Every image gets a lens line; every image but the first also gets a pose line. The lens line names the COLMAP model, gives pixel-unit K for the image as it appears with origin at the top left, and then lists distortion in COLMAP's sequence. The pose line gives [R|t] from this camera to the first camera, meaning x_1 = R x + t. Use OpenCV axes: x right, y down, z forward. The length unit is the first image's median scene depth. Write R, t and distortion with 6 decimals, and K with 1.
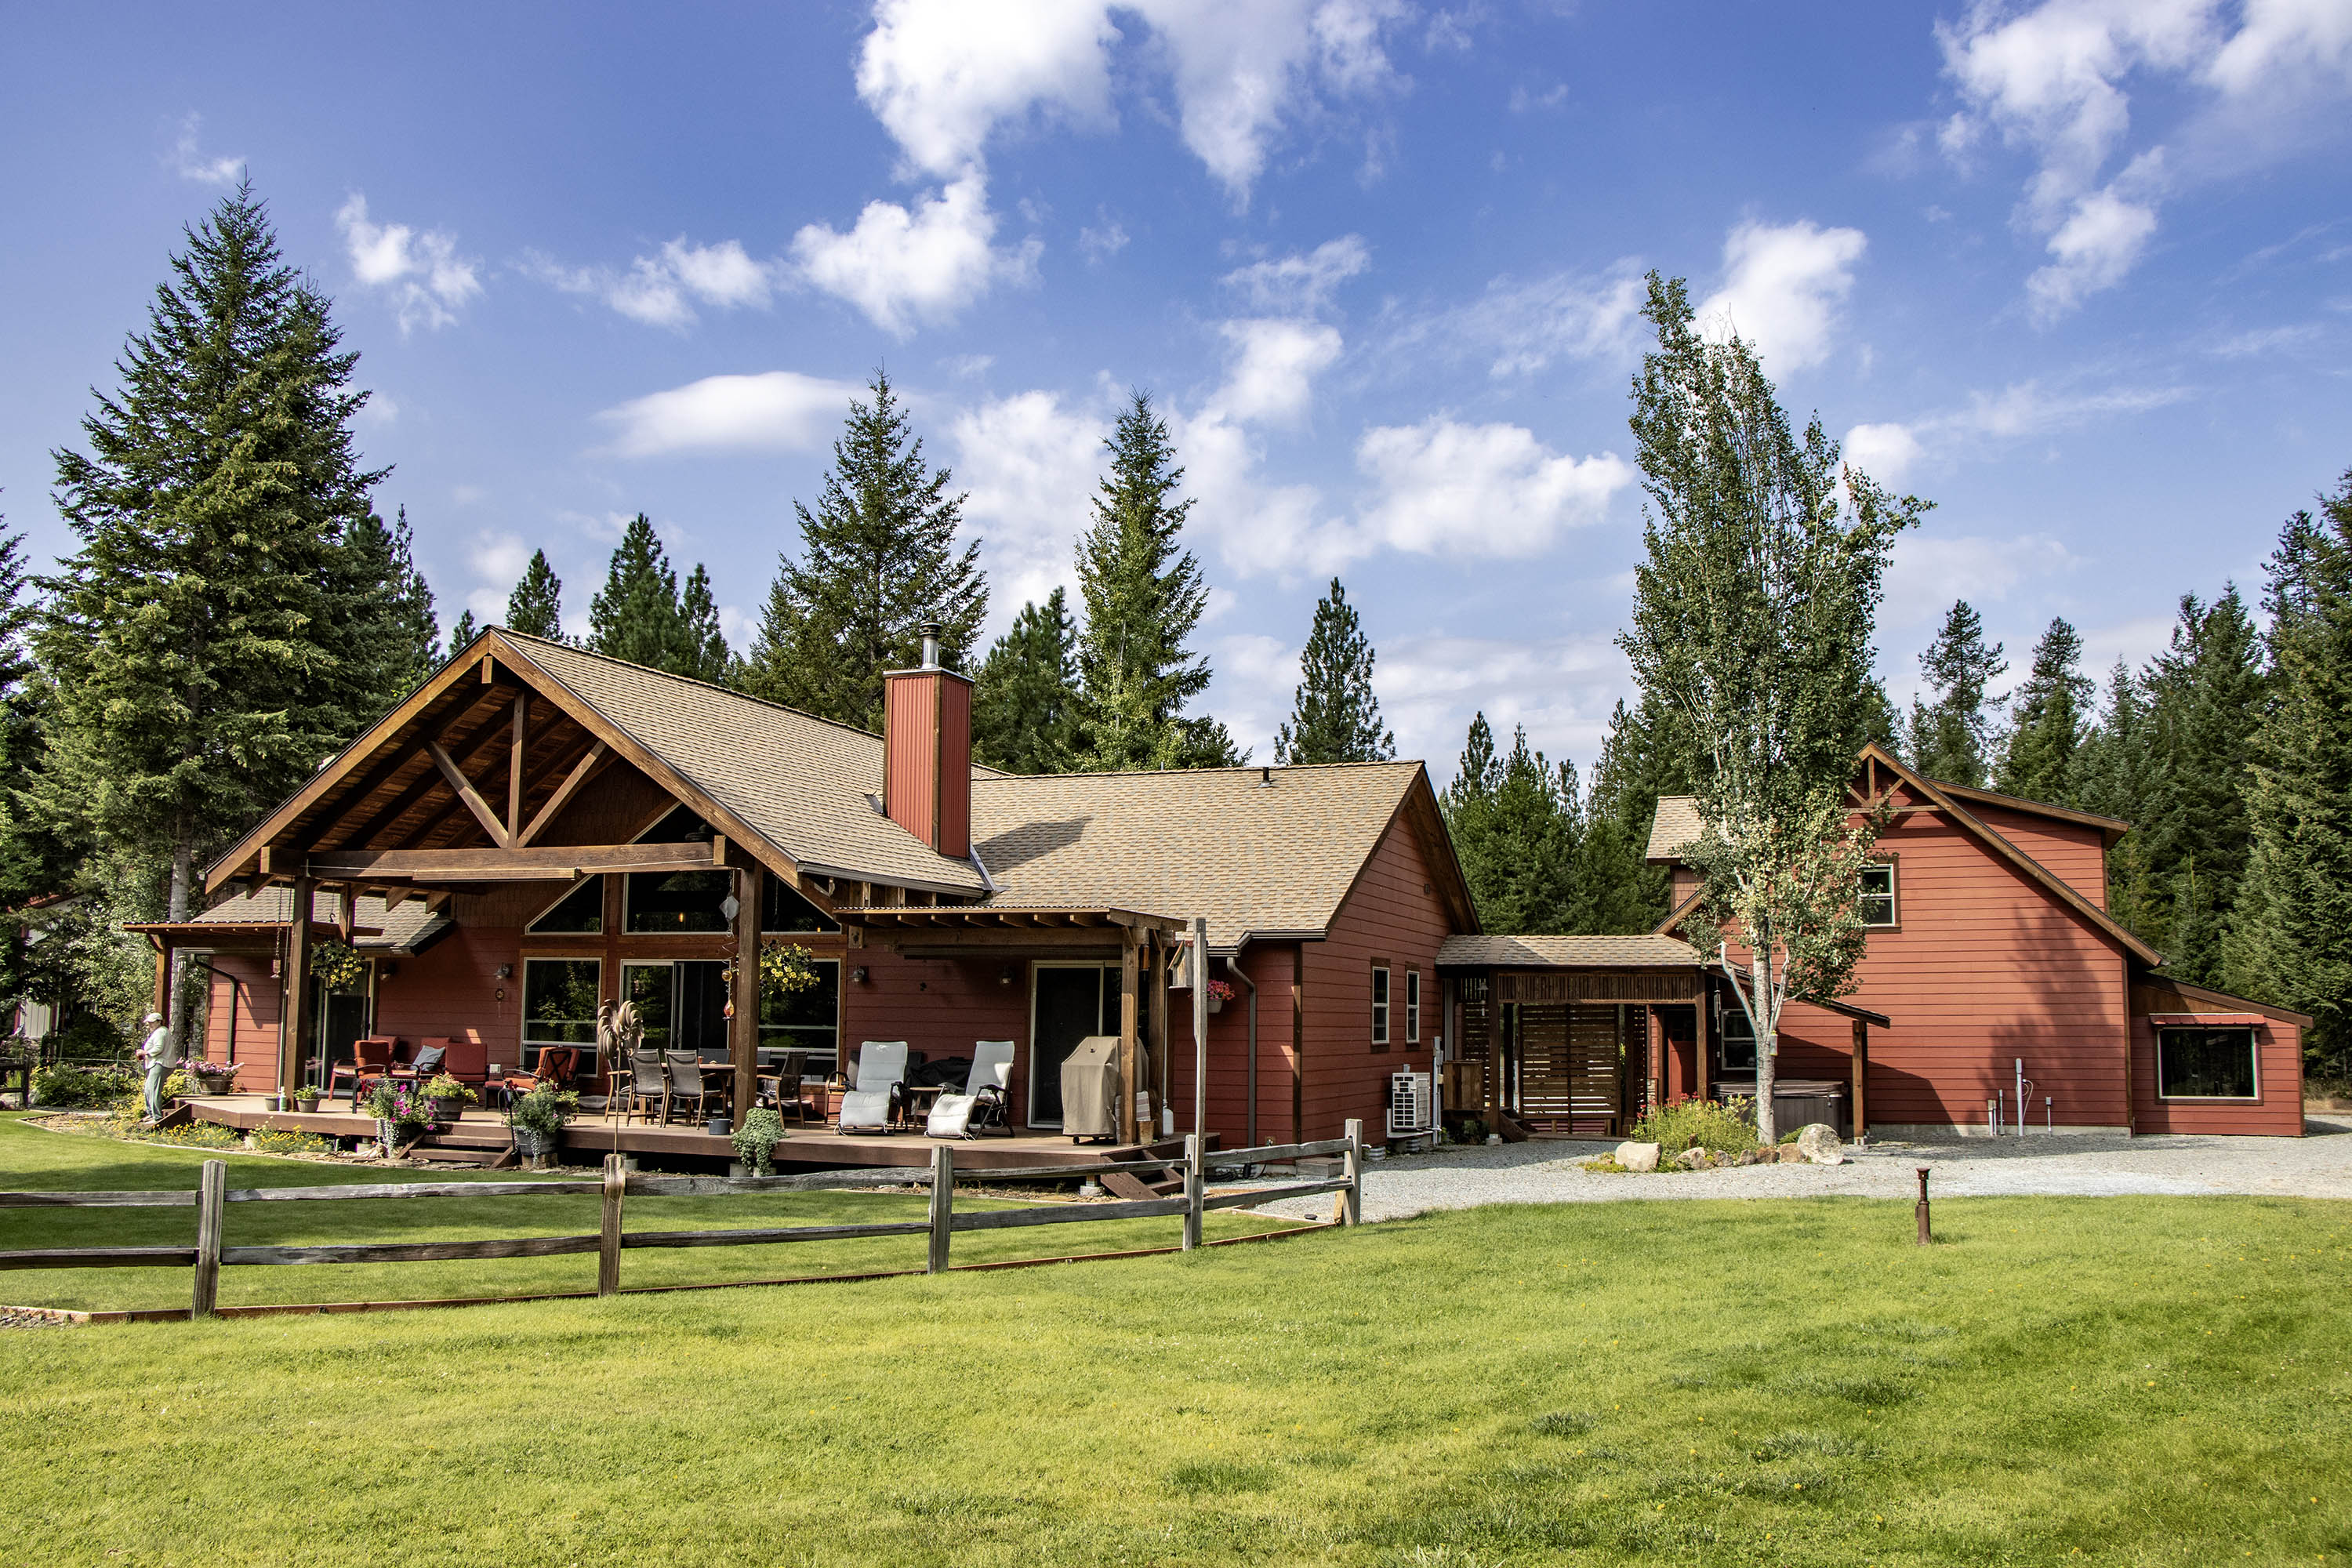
lens RADIAL K [[1926.2, 0, 1164.9], [0, 1926.2, 768.0], [0, 0, 1]] dist [-0.182800, 0.149990]
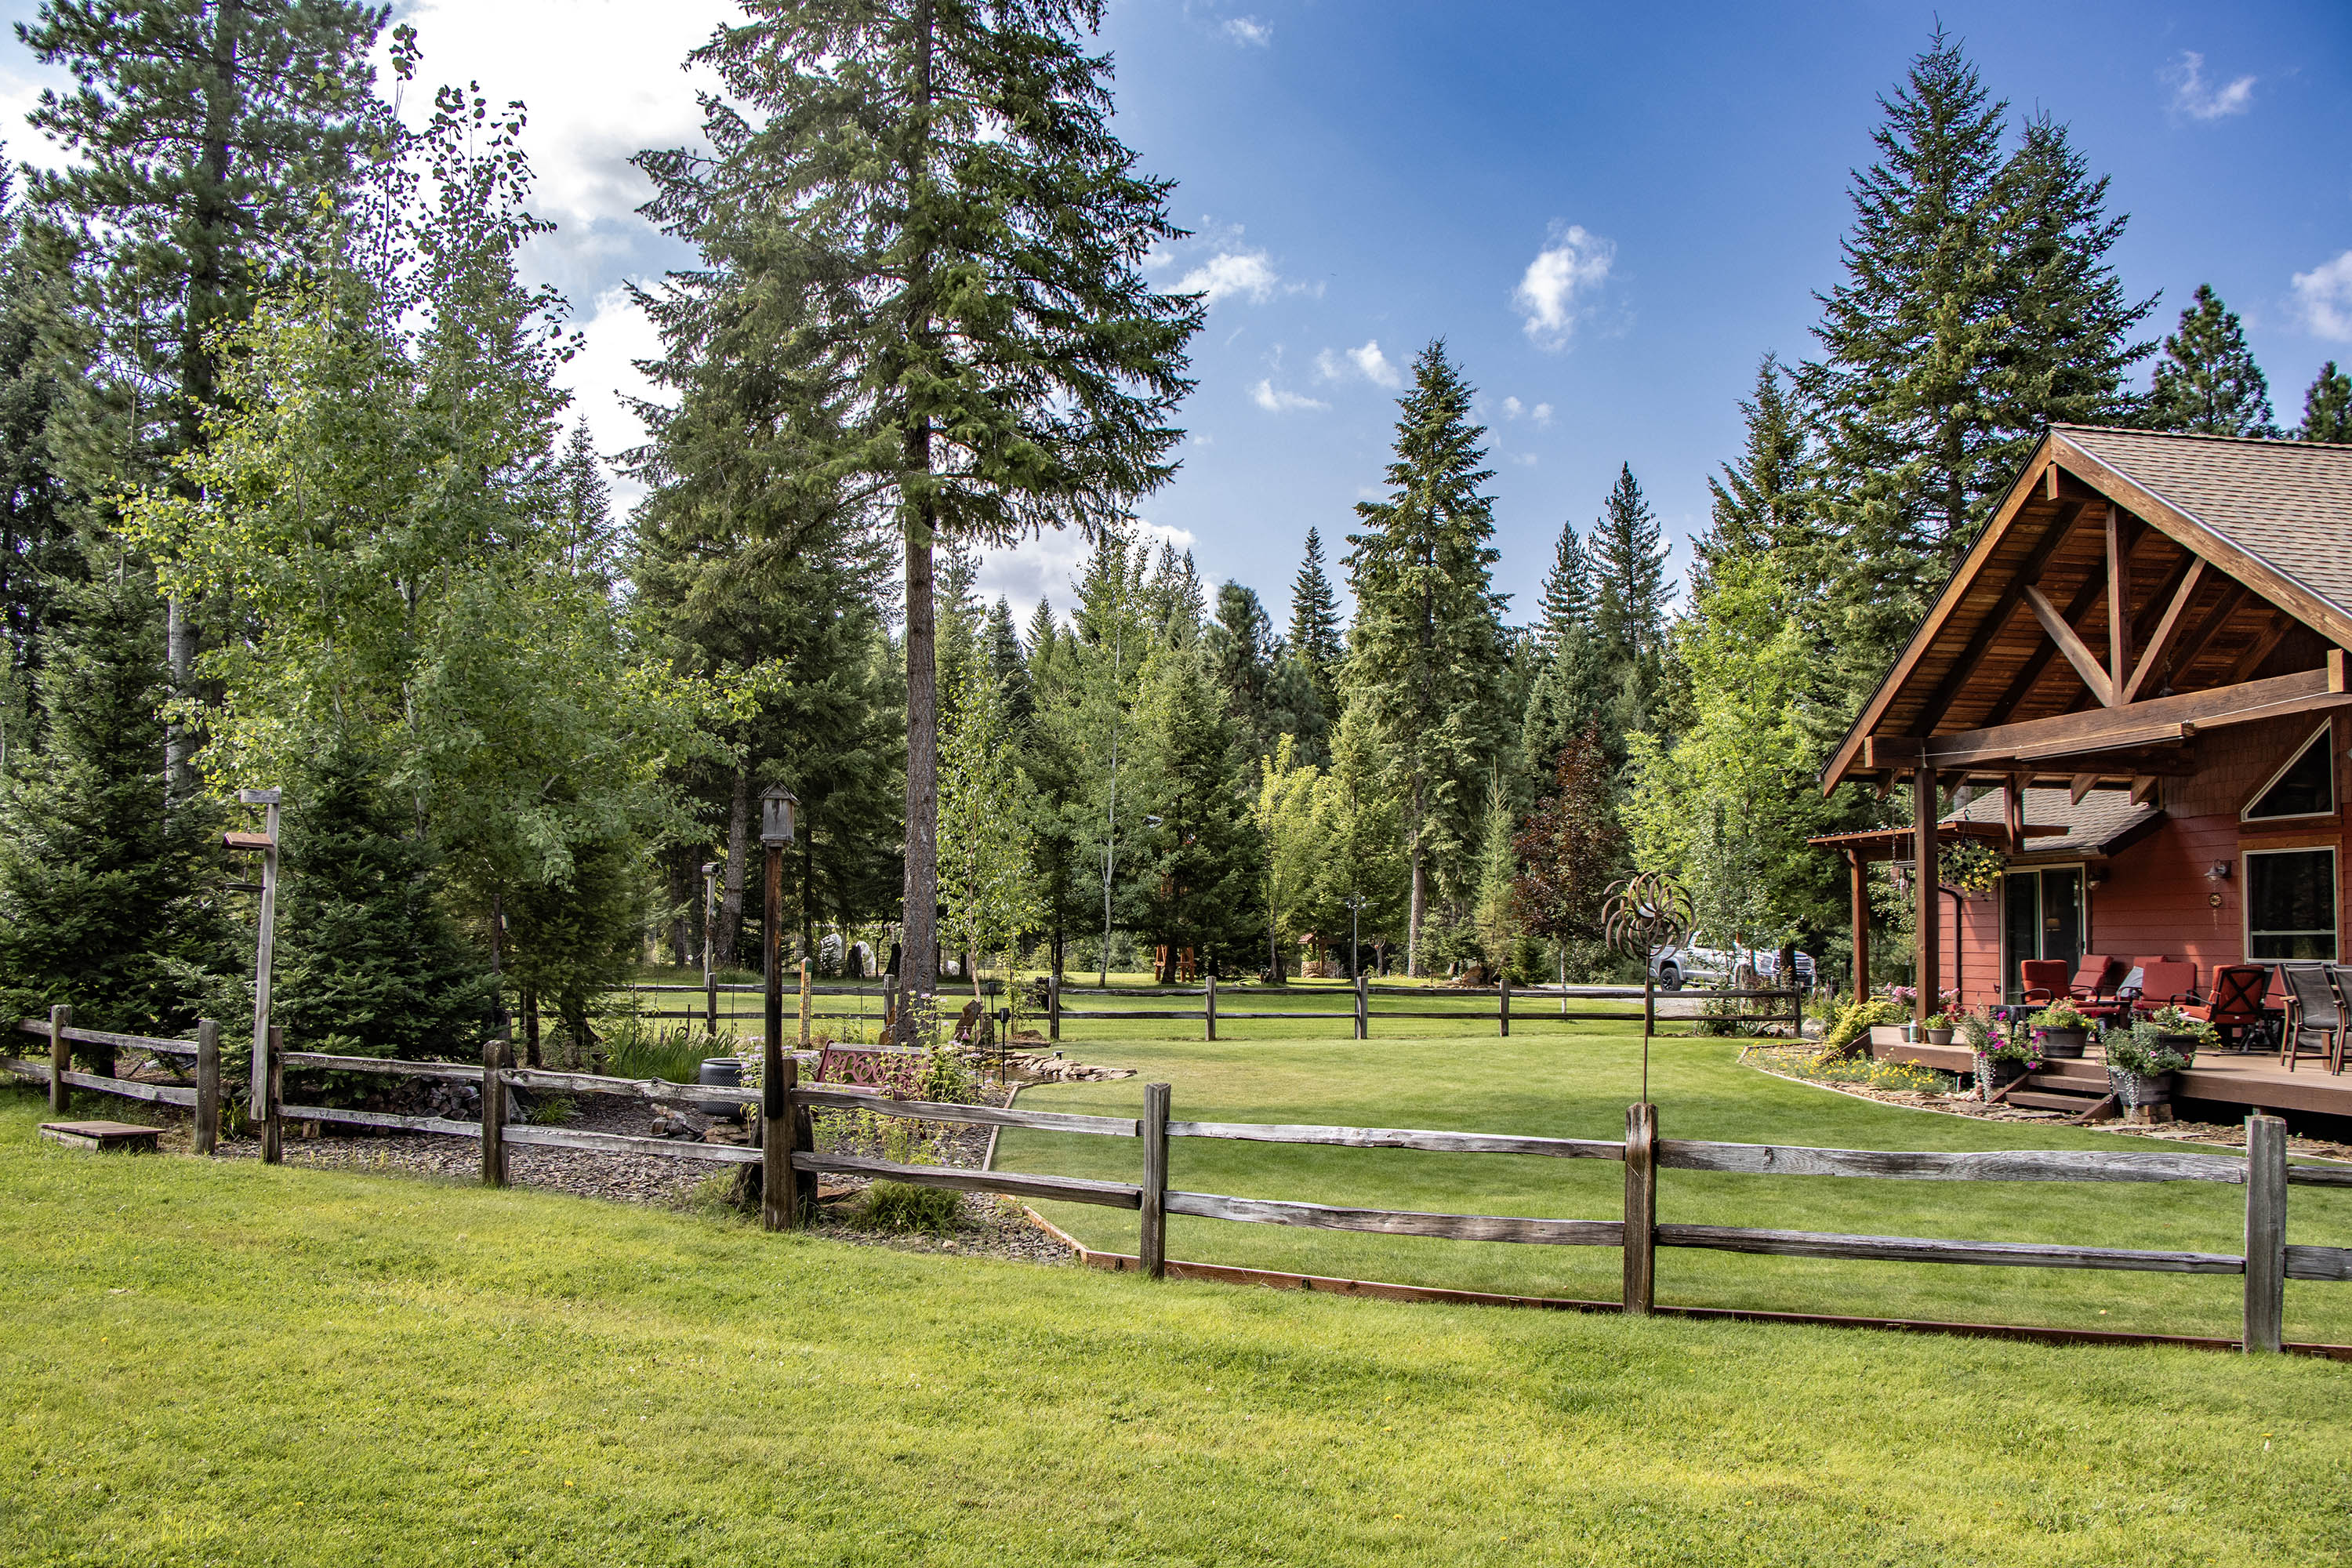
lens RADIAL K [[1935.9, 0, 1176.0], [0, 1935.9, 784.0], [0, 0, 1]] dist [-0.183874, 0.155942]
pose [[0.508131, -0.069918, -0.858437, 0.102334], [0.106268, 0.994173, -0.018071, 0.043978], [0.854699, -0.082041, 0.512600, 0.261424]]
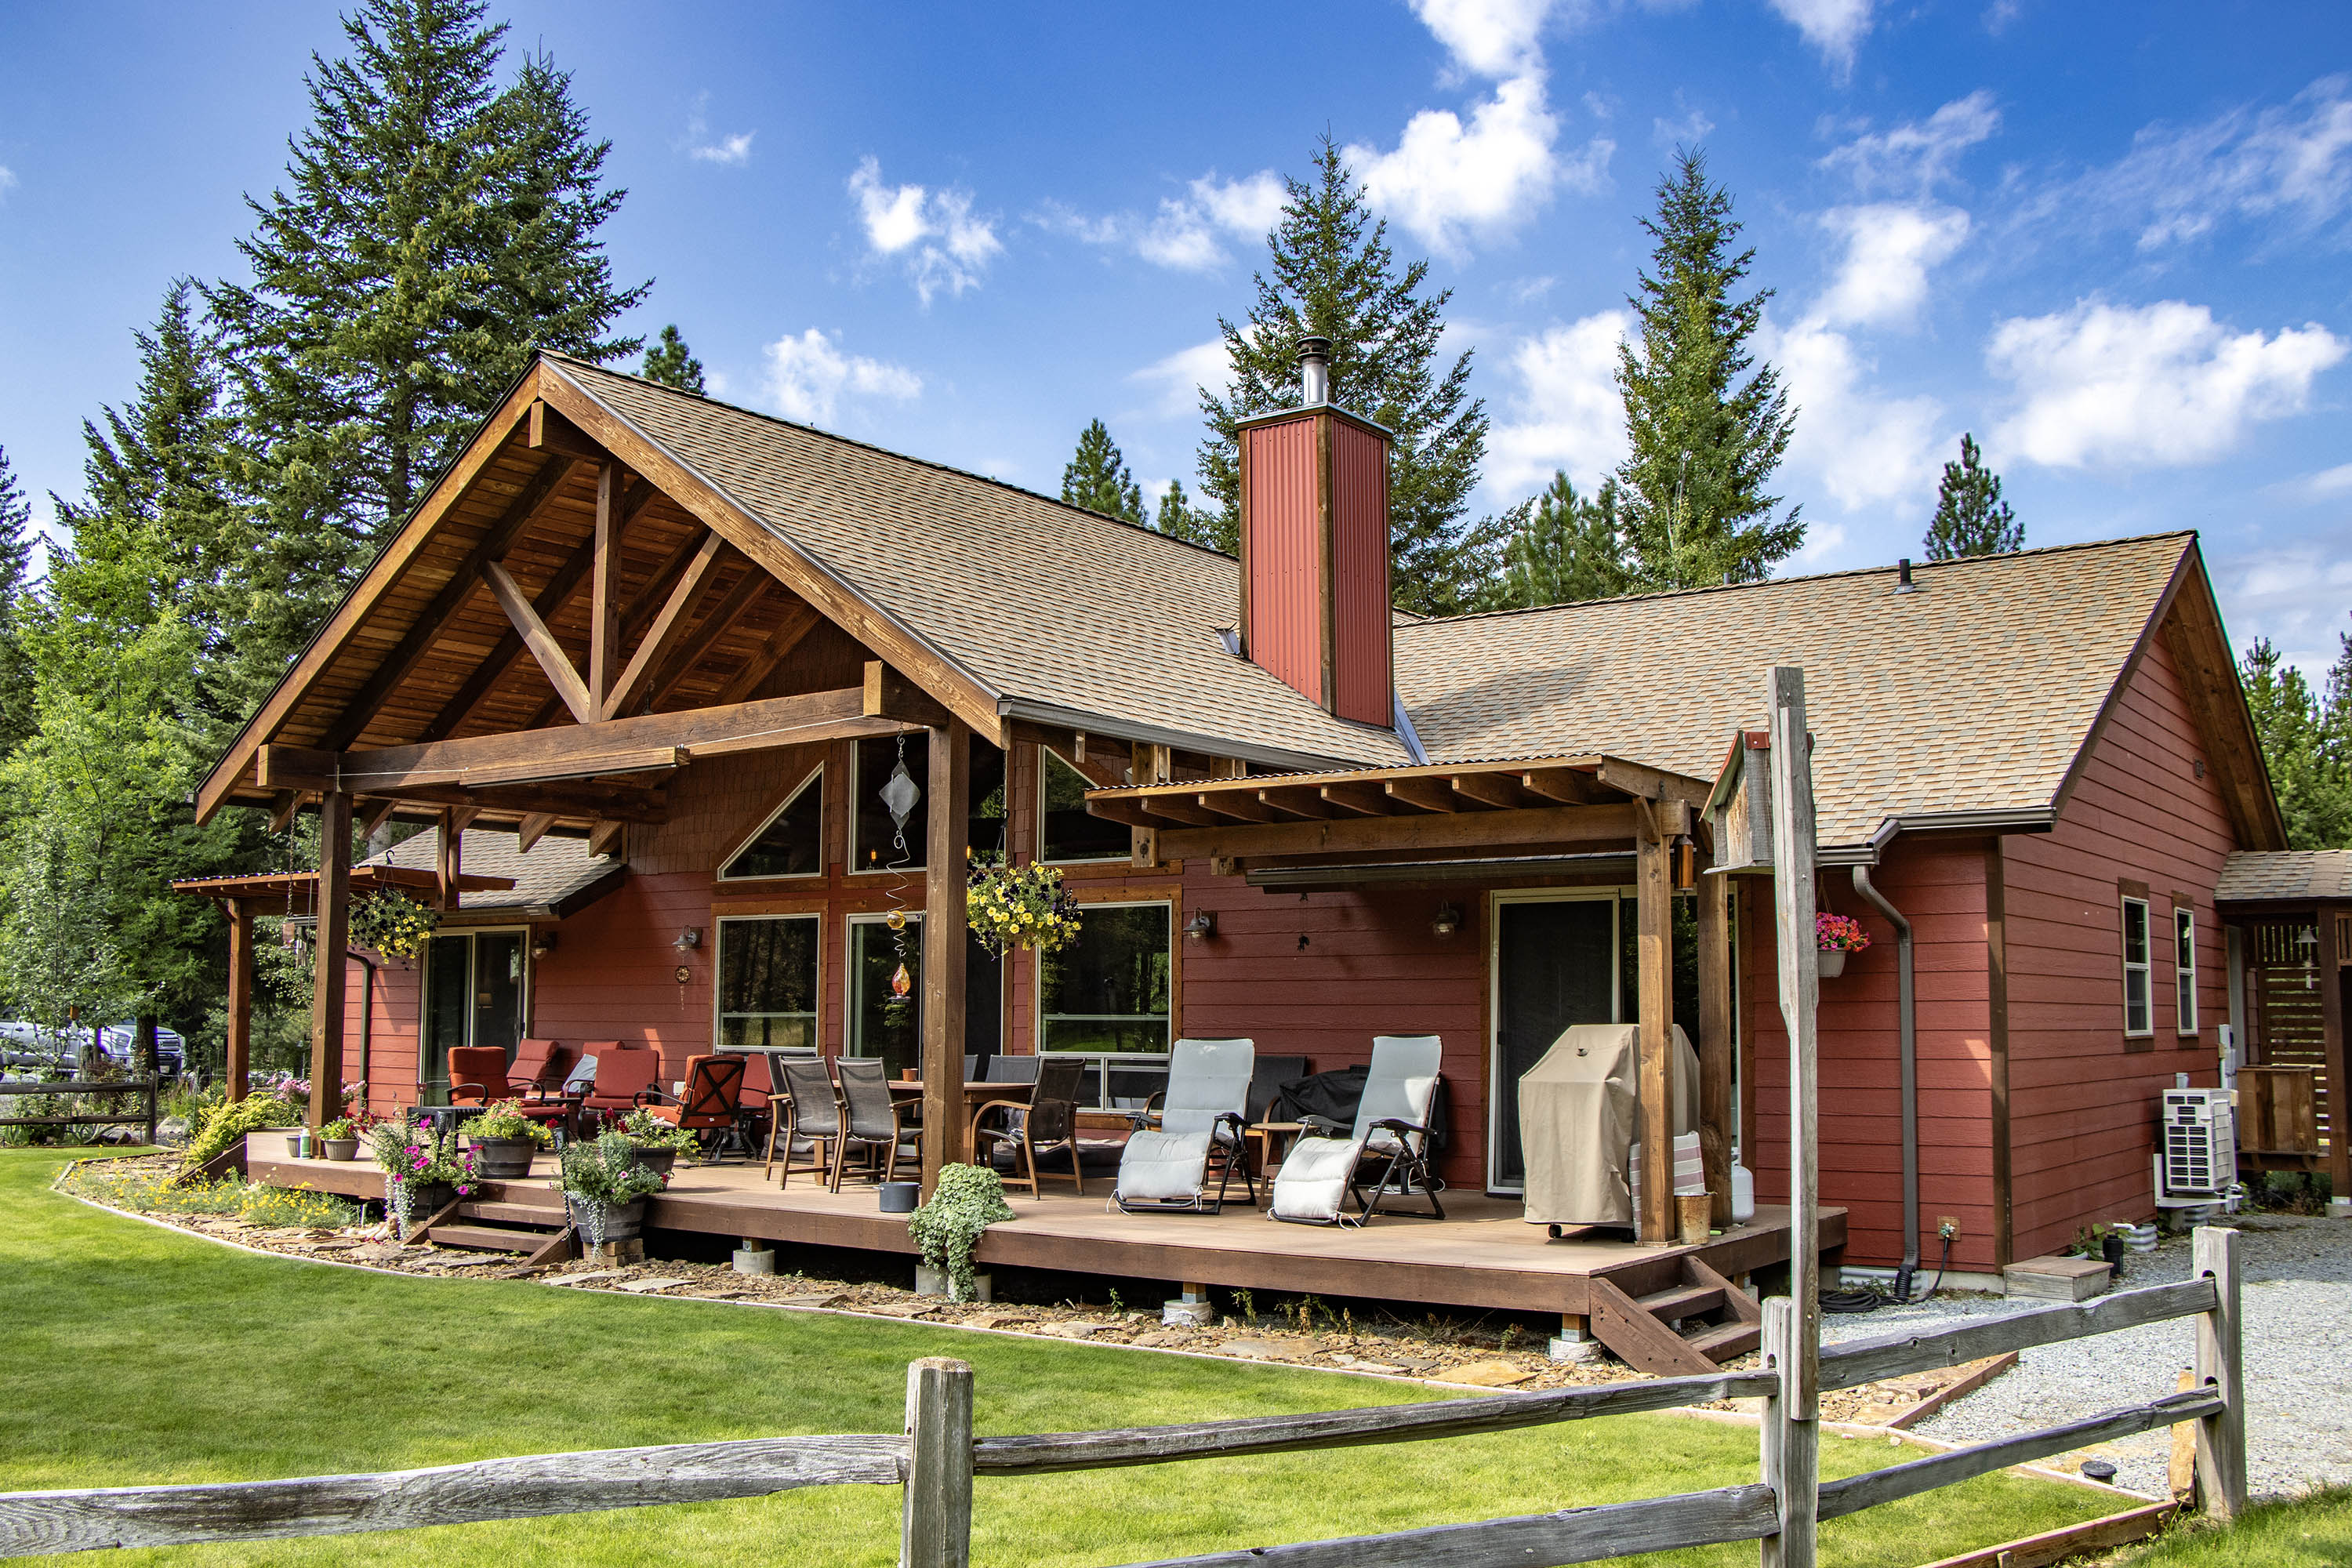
lens RADIAL K [[2130.8, 0, 1165.2], [0, 2130.8, 796.3], [0, 0, 1]] dist [-0.176684, 0.237966]
pose [[0.961564, -0.033605, -0.272515, 0.008268], [0.040360, 0.999000, 0.019218, 0.056405], [0.271597, -0.029478, 0.961960, 0.380284]]
